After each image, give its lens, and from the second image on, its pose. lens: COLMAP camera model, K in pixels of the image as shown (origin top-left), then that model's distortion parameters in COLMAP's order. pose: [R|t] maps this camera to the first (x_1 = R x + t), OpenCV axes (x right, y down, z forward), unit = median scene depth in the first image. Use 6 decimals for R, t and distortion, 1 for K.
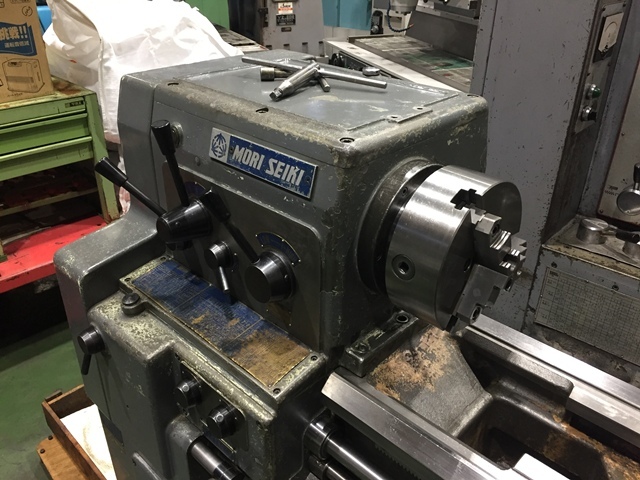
lens RADIAL K [[549.4, 0, 322.1], [0, 549.4, 238.1], [0, 0, 1]] dist [0.084706, -0.127364]
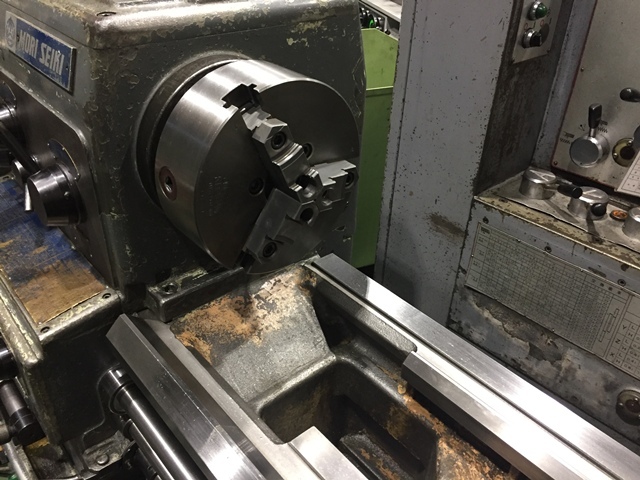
lens RADIAL K [[549.4, 0, 322.1], [0, 549.4, 238.1], [0, 0, 1]] dist [0.084706, -0.127364]
pose [[0.995430, 0.066907, -0.068136, 0.334925], [-0.062324, 0.995784, 0.067307, 0.050575], [0.072352, -0.062752, 0.995403, 0.181370]]
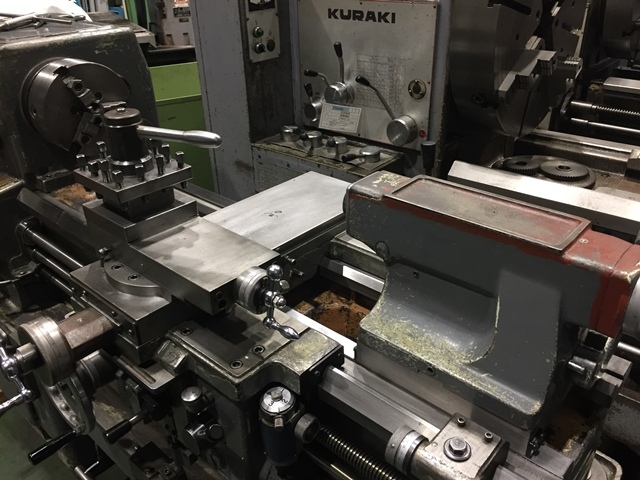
lens RADIAL K [[549.4, 0, 322.1], [0, 549.4, 238.1], [0, 0, 1]] dist [0.084706, -0.127364]
pose [[0.998841, -0.047328, 0.008770, 0.833544], [0.047378, 0.998861, -0.005616, 0.412515], [-0.008494, 0.006025, 0.999946, -0.658339]]
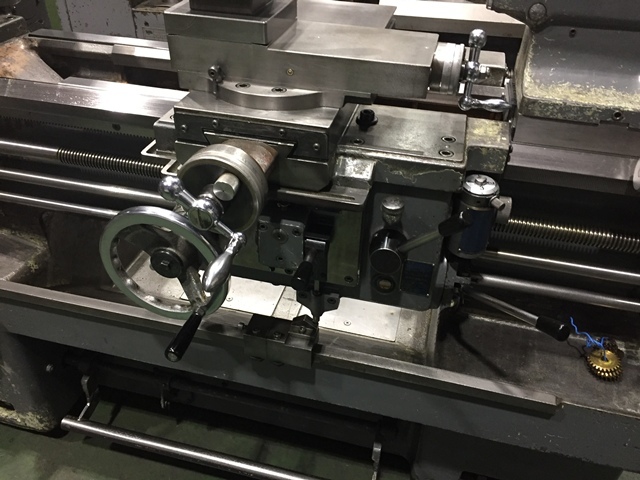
lens RADIAL K [[549.4, 0, 322.1], [0, 549.4, 238.1], [0, 0, 1]] dist [0.084706, -0.127364]
pose [[0.870634, -0.287461, 0.399202, 0.198466], [0.228713, 0.954996, 0.188874, 0.524909], [-0.435530, -0.073138, 0.897198, -0.427439]]
